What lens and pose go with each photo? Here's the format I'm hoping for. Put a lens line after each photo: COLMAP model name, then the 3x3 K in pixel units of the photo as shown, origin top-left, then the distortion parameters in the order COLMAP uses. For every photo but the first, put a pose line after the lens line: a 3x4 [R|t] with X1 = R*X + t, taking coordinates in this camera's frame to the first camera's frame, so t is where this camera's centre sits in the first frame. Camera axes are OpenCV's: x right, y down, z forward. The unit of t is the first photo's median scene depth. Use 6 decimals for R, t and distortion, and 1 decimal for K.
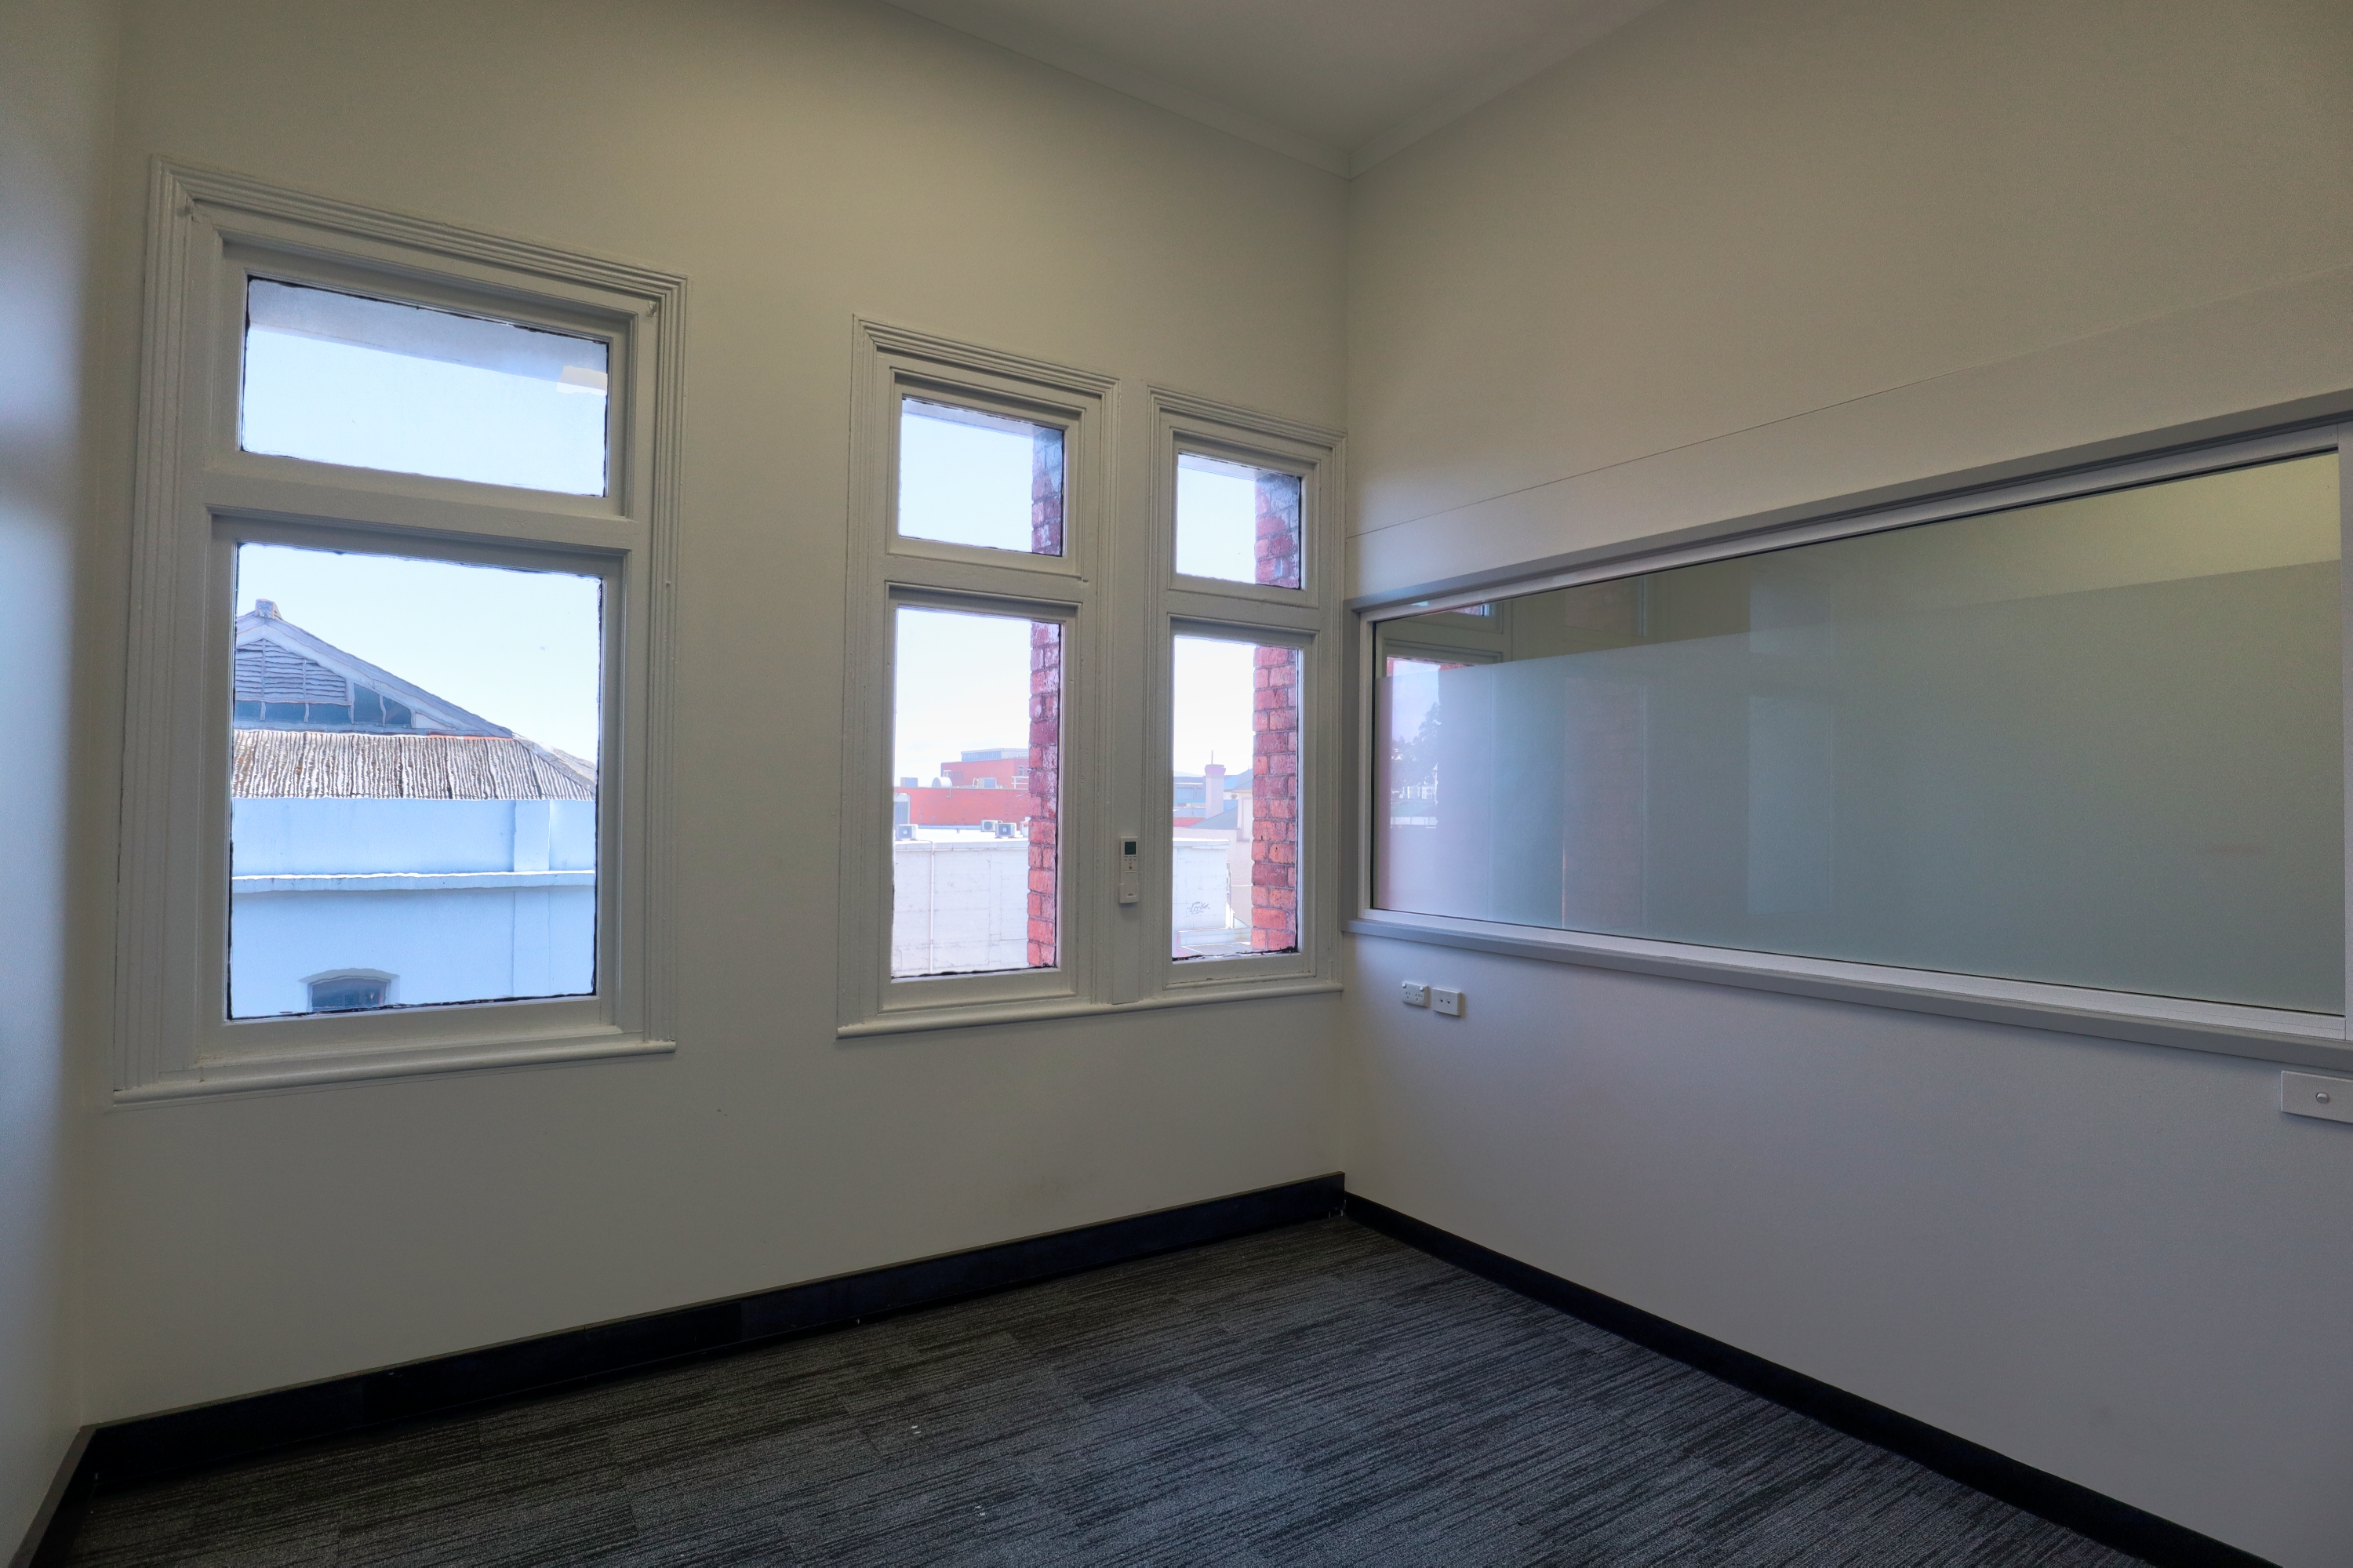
lens RADIAL K [[1206.3, 0, 1206.3], [0, 1206.3, 784.0], [0, 0, 1]] dist [-0.067080, 0.038355]
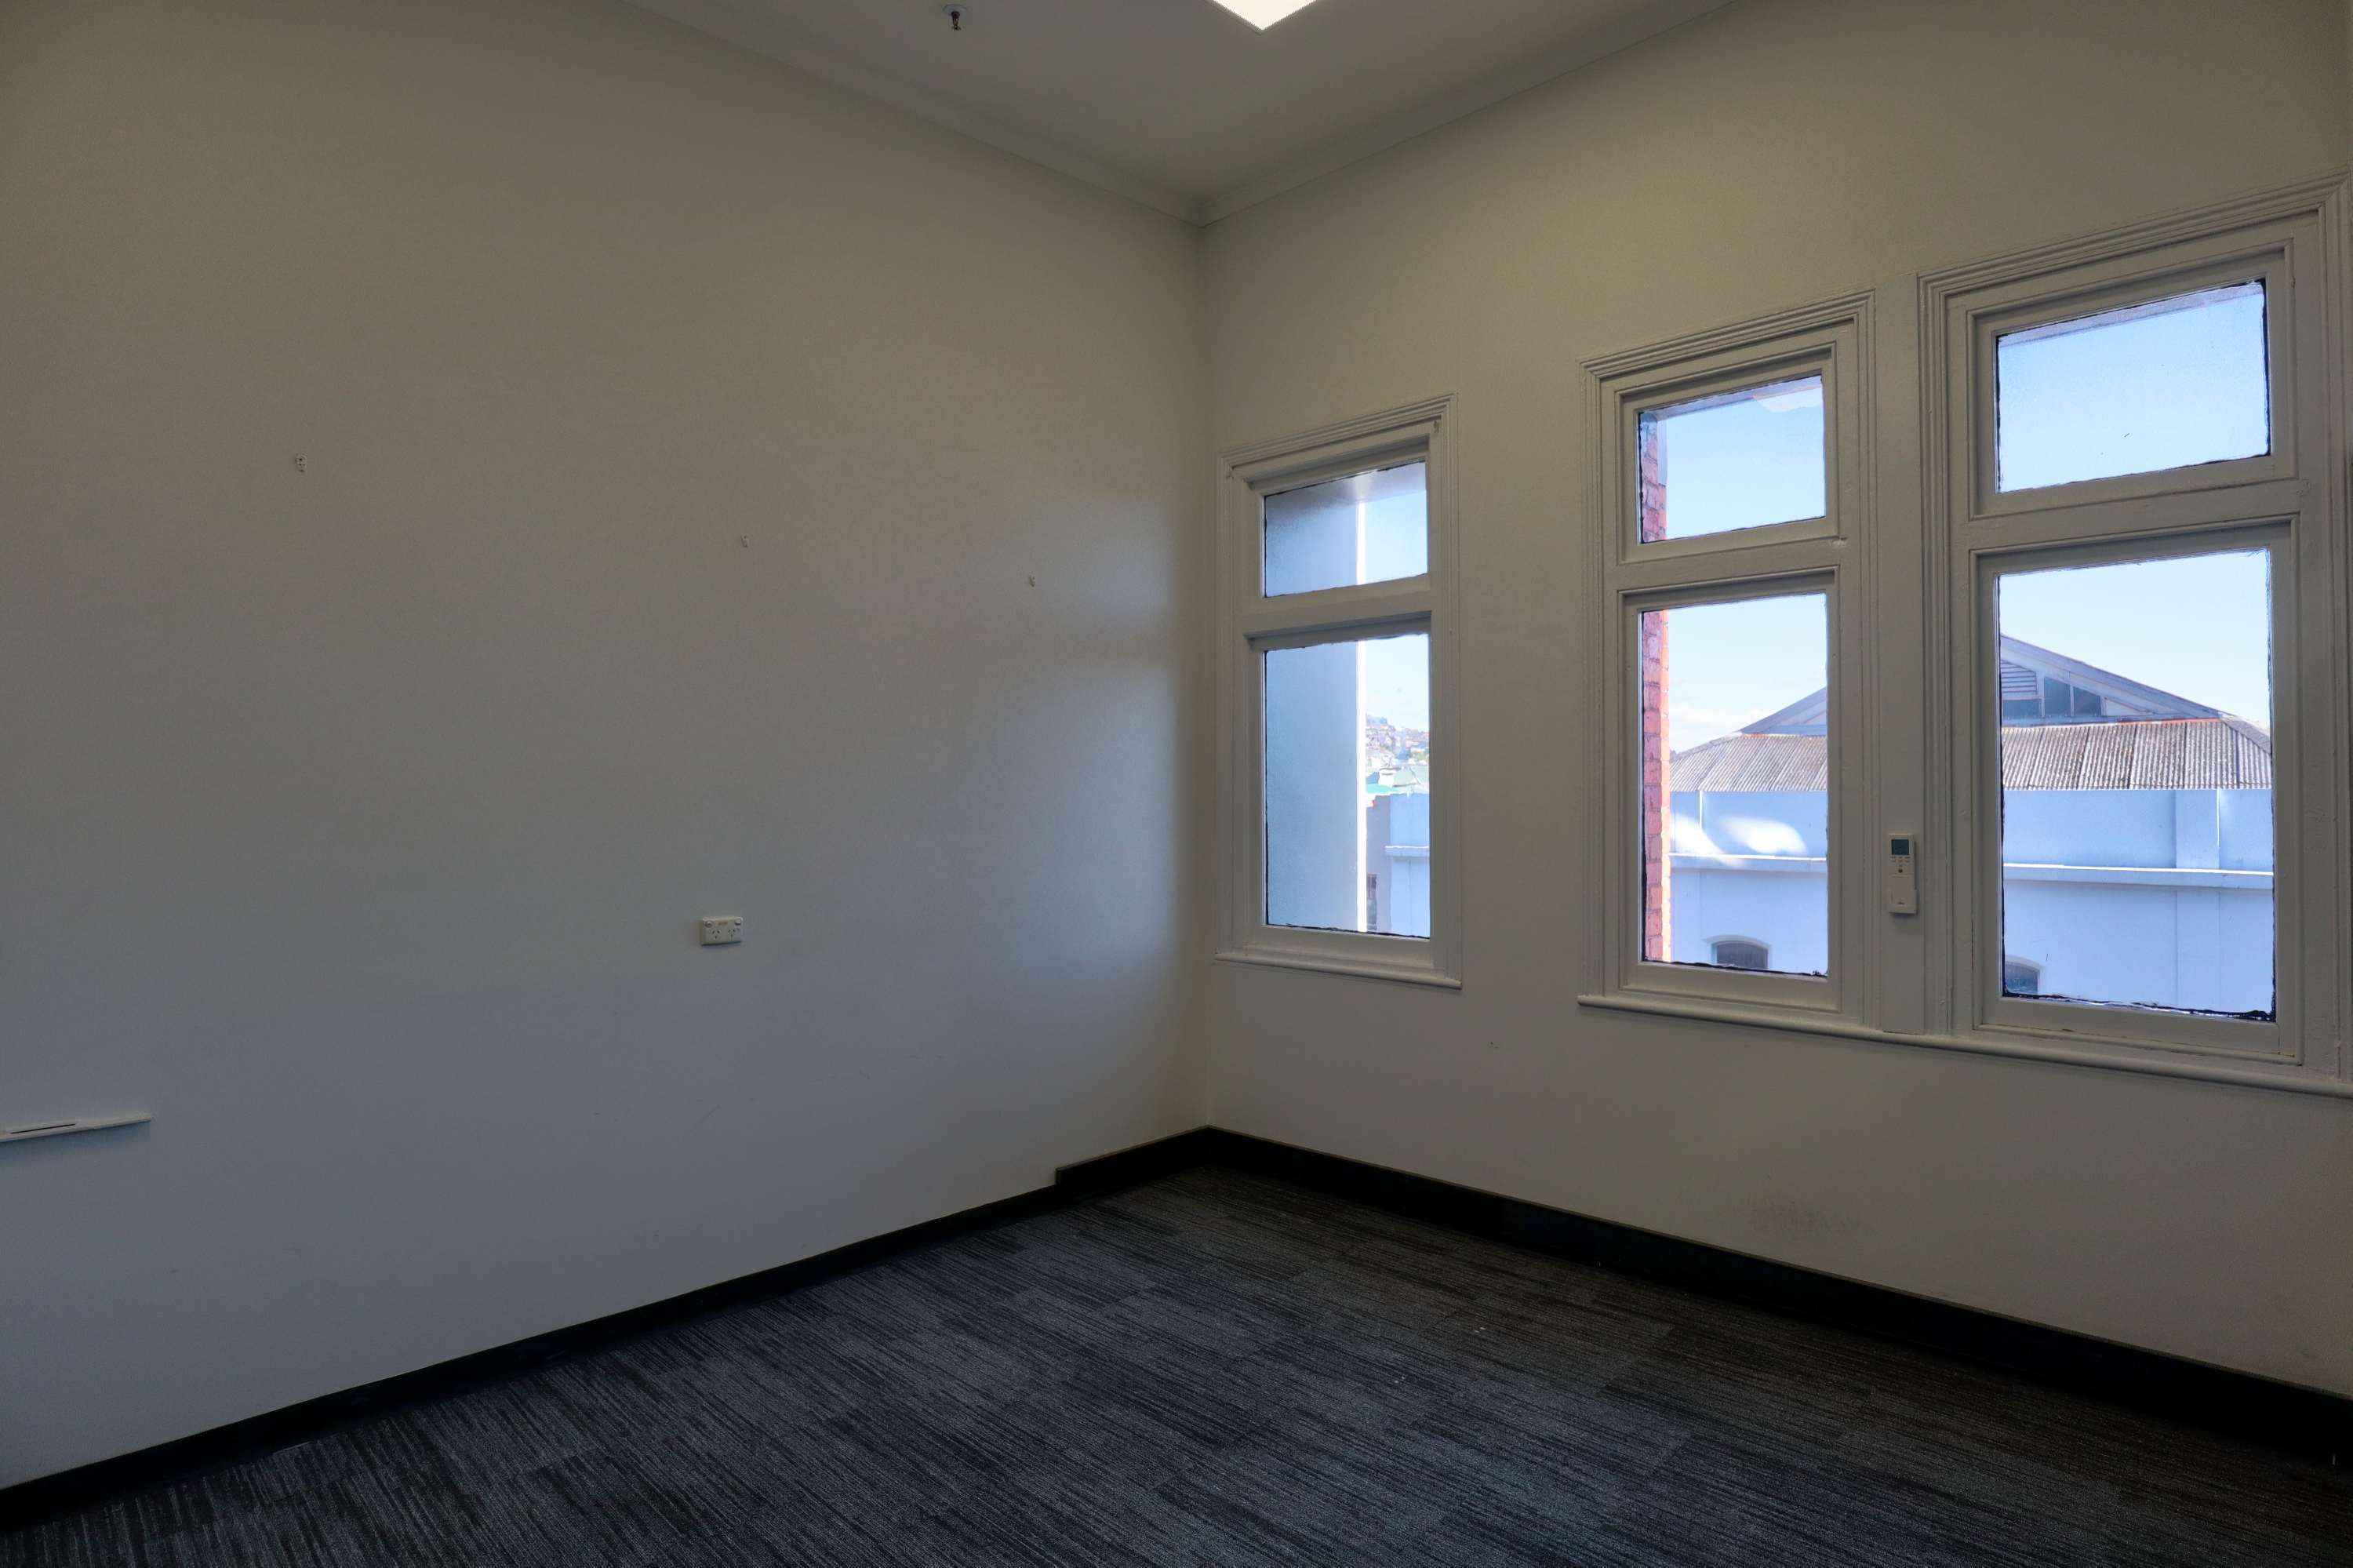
lens RADIAL K [[1206.2, 0, 1203.9], [0, 1206.2, 783.1], [0, 0, 1]] dist [-0.050044, 0.018043]
pose [[0.226917, -0.017753, -0.973752, 0.627635], [0.024706, 0.999617, -0.012467, 0.007452], [0.973601, -0.021228, 0.227268, 0.348686]]
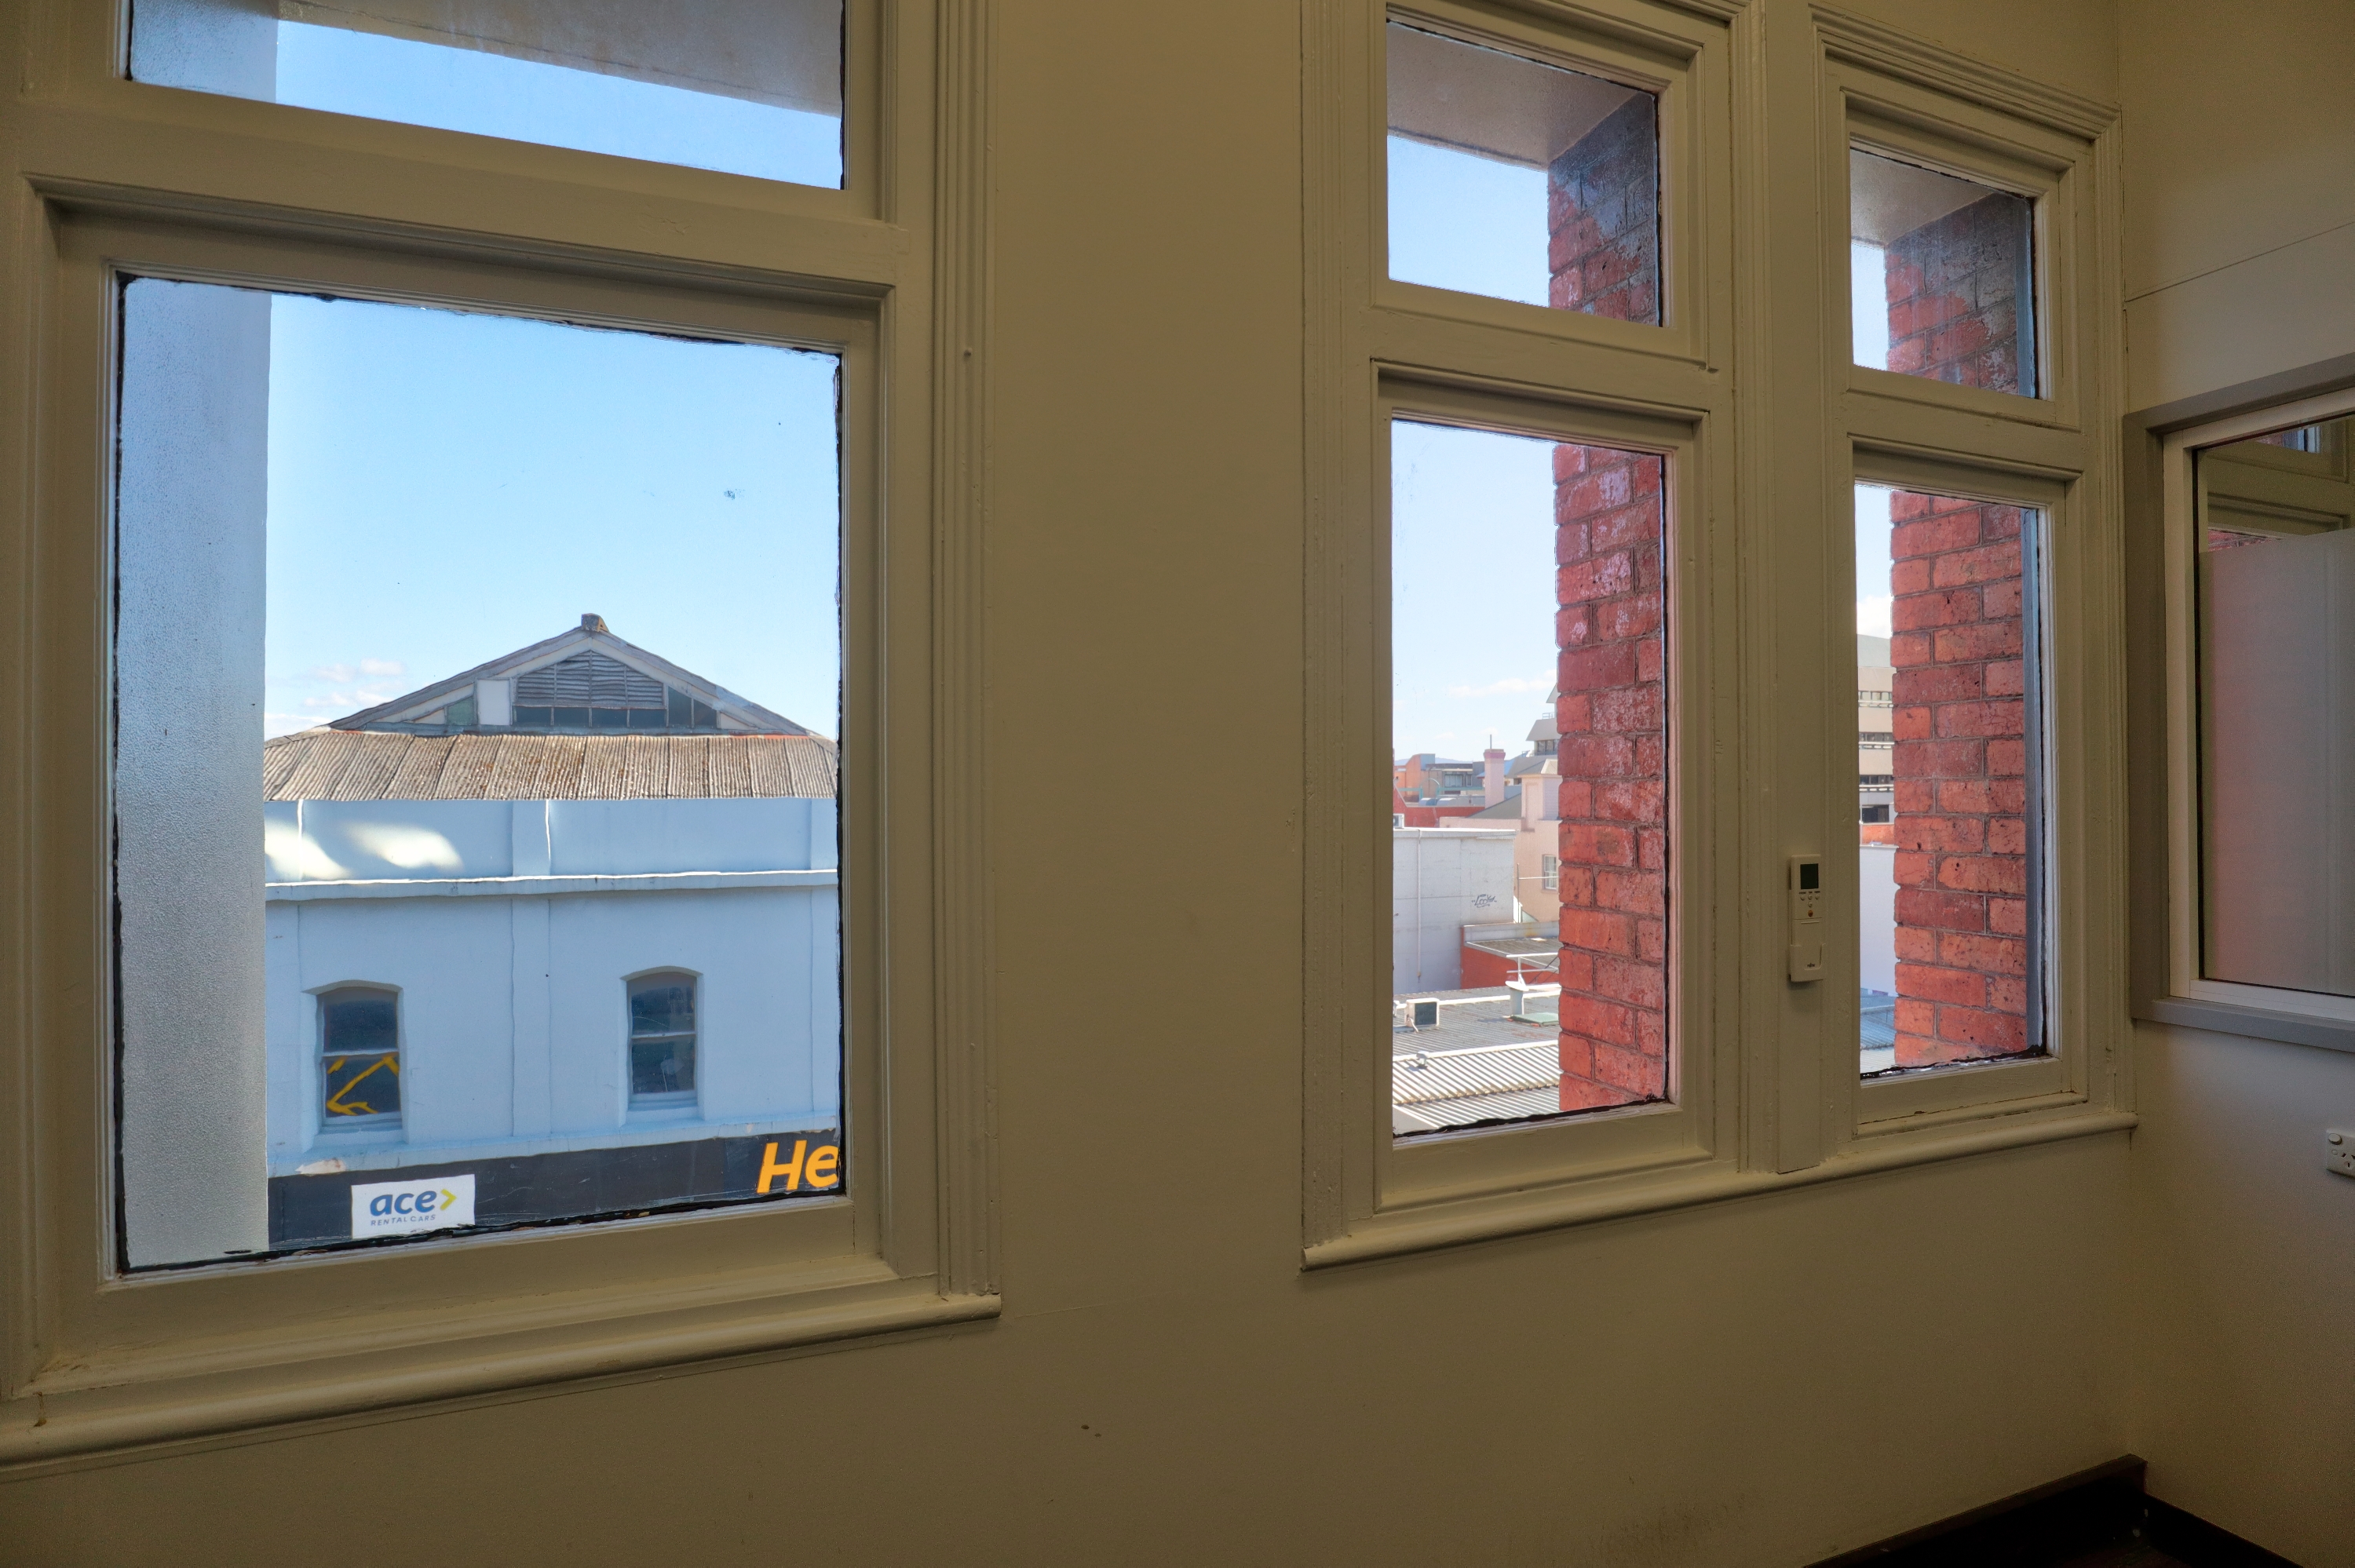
lens RADIAL K [[1207.0, 0, 1205.0], [0, 1207.0, 783.1], [0, 0, 1]] dist [-0.050044, 0.018043]
pose [[0.975767, -0.016481, -0.218190, -0.205992], [0.018300, 0.999813, 0.006317, 0.004606], [0.218045, -0.010157, 0.975886, 0.439821]]
